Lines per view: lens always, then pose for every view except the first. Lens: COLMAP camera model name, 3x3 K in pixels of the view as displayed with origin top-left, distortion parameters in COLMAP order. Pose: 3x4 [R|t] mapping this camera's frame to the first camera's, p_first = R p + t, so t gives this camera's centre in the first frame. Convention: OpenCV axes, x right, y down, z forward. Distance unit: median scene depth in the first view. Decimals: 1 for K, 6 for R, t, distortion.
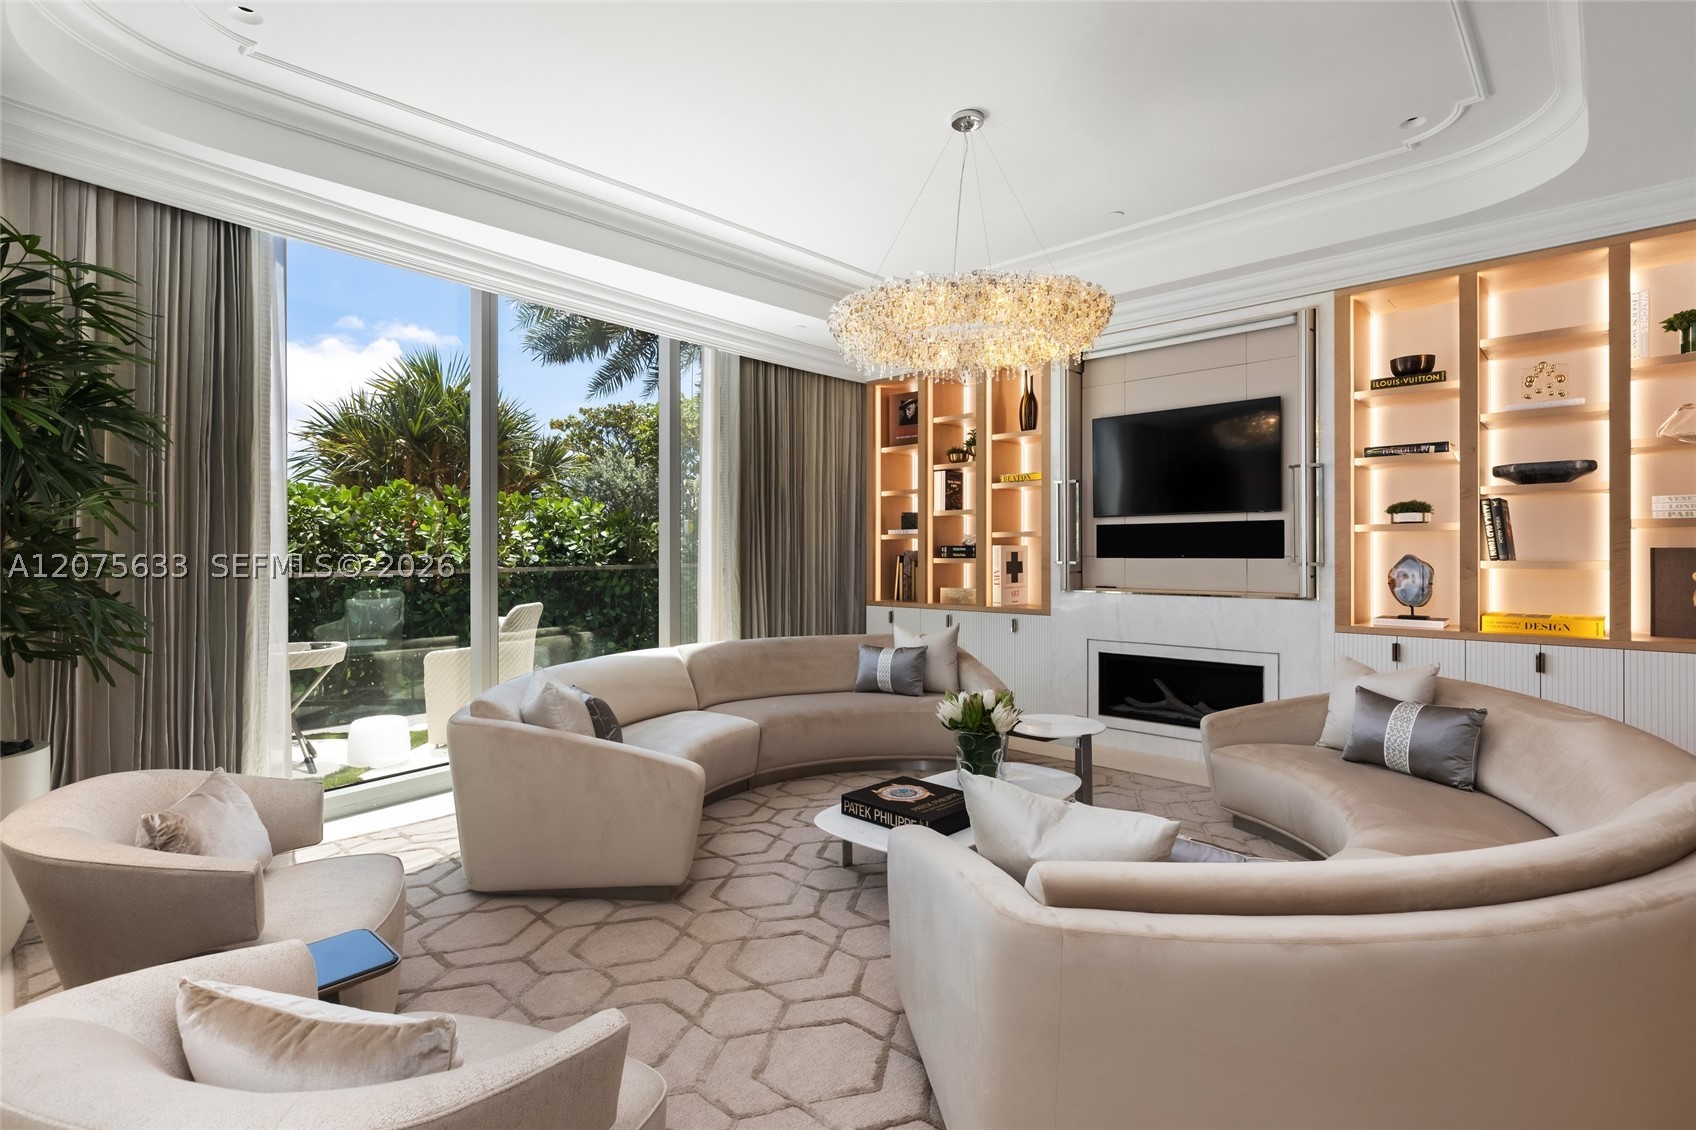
lens RADIAL K [[793.3, 0, 840.3], [0, 793.3, 562.3], [0, 0, 1]] dist [-0.005065, -0.000046]
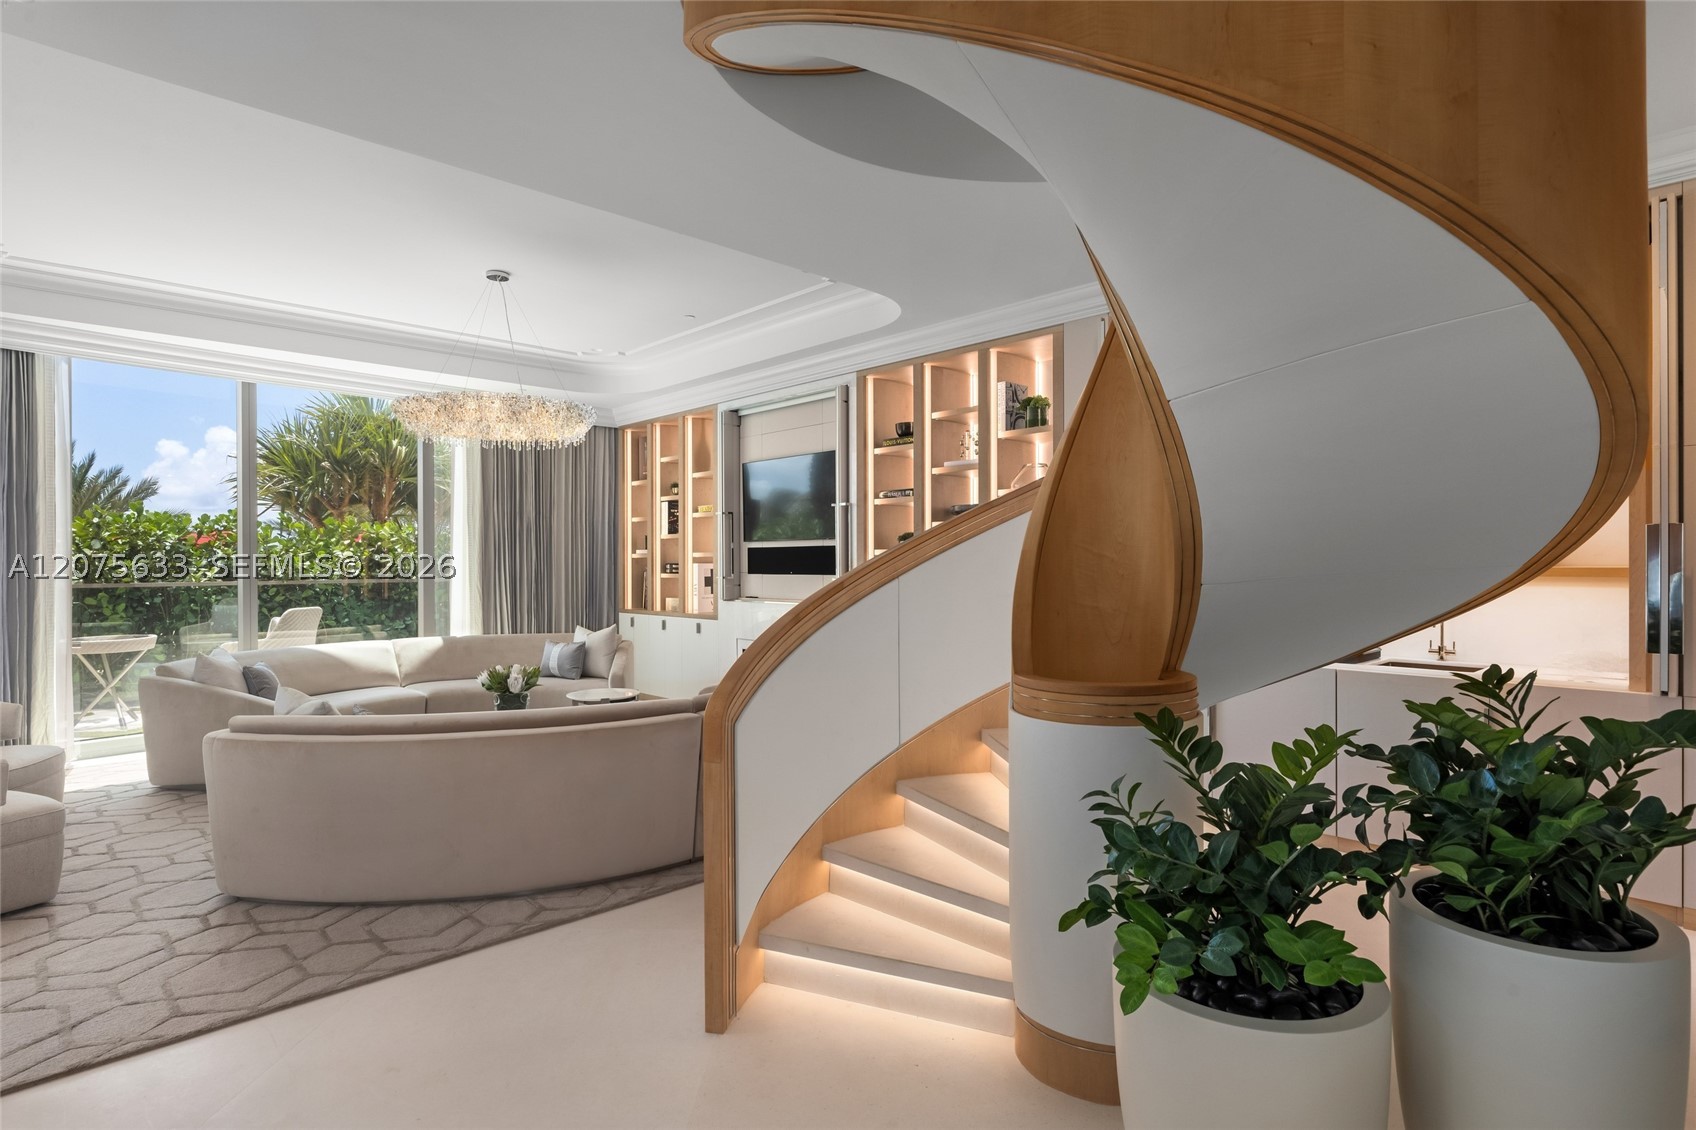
lens RADIAL K [[868.0, 0, 858.4], [0, 868.0, 567.1], [0, 0, 1]] dist [0.005231, -0.001397]
pose [[0.998289, 0.004351, -0.058319, 0.508602], [-0.004980, 0.999931, -0.010638, -0.002623], [0.058269, 0.010910, 0.998241, -0.310866]]
